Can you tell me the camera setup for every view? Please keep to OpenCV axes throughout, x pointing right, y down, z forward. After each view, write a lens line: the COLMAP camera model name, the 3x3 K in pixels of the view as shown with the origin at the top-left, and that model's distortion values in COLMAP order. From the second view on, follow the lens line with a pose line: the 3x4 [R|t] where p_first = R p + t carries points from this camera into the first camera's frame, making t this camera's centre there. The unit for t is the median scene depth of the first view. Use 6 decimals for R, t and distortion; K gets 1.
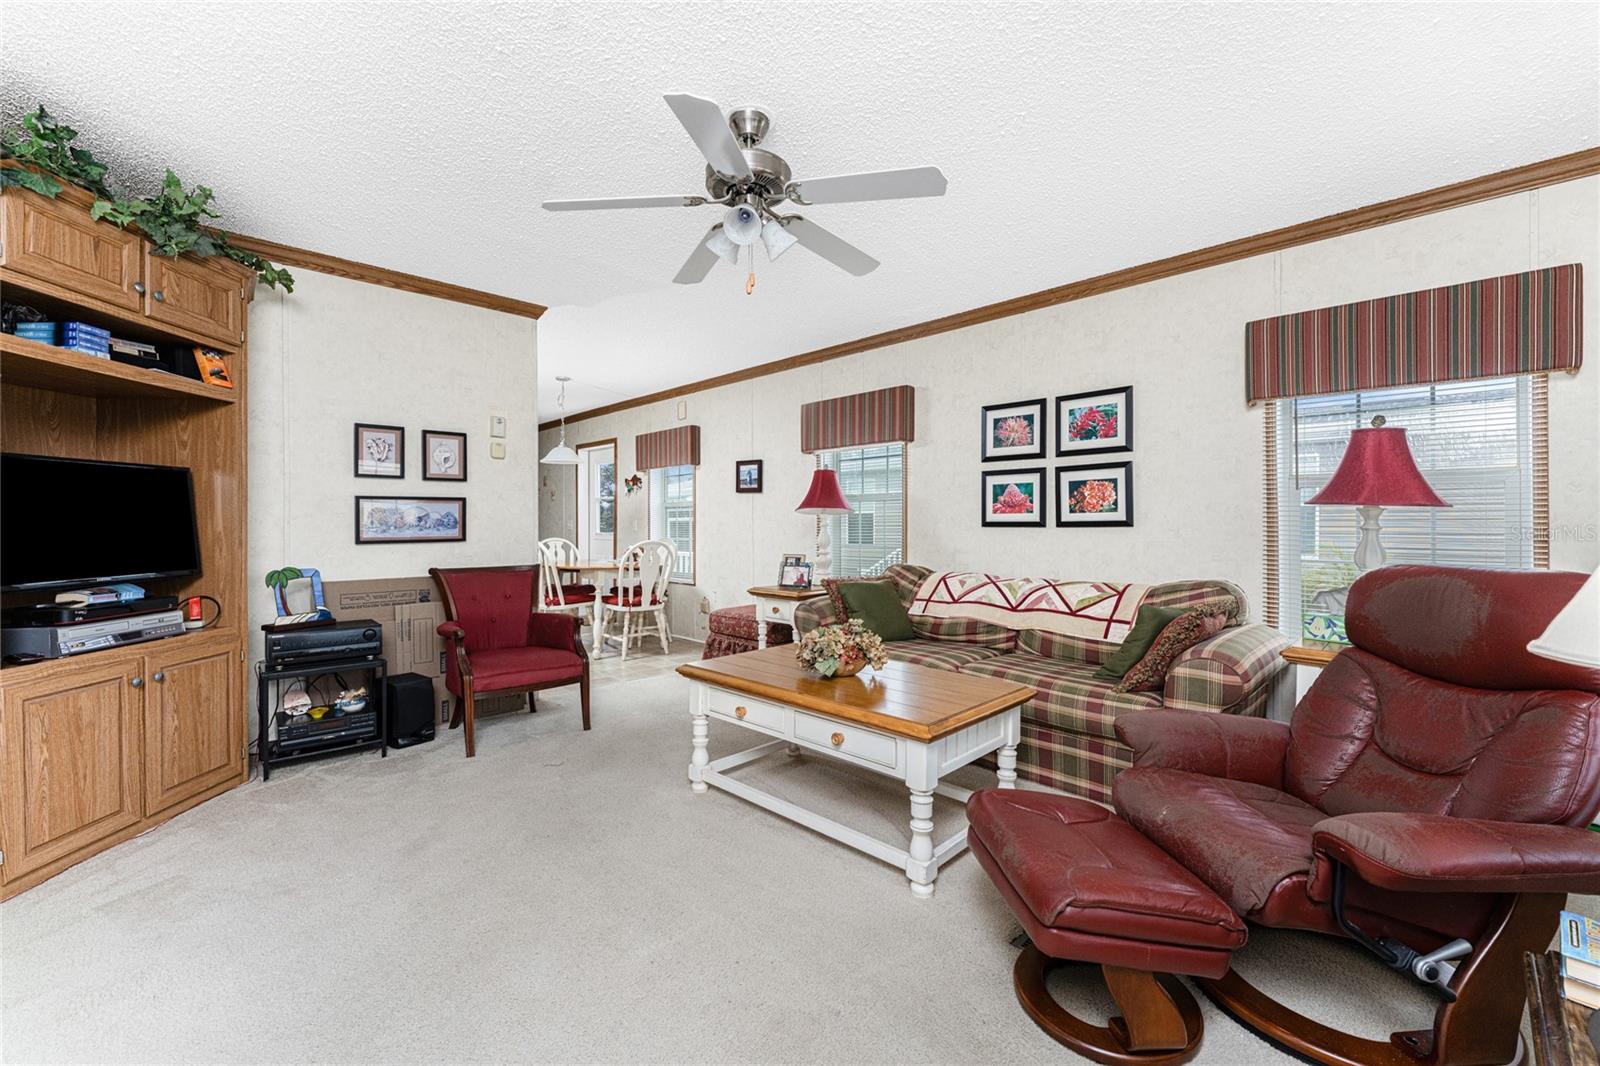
lens RADIAL K [[646.0, 0, 798.2], [0, 646.0, 527.3], [0, 0, 1]] dist [-0.001266, -0.000211]
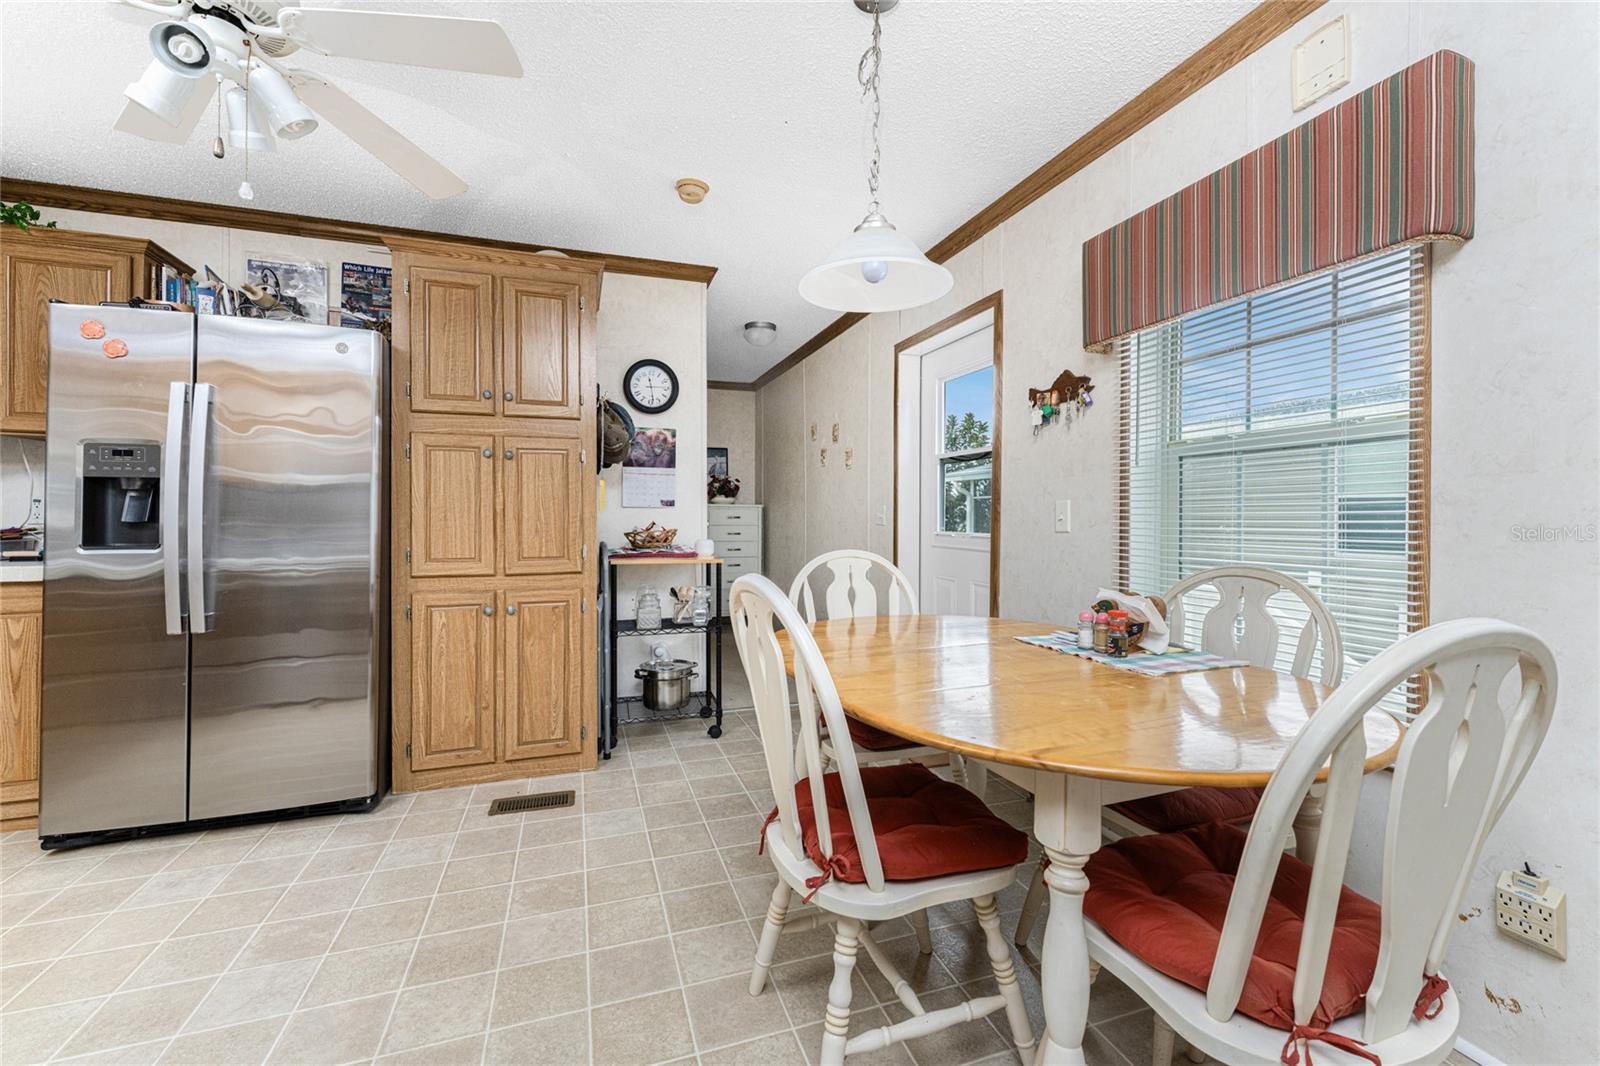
lens RADIAL K [[650.2, 0, 800.8], [0, 650.2, 516.0], [0, 0, 1]] dist [-0.001089, -0.000117]
pose [[0.905222, 0.011320, -0.424789, -0.441842], [-0.013501, 0.999907, -0.002125, -0.000344], [0.424725, 0.007658, 0.905290, 1.179218]]
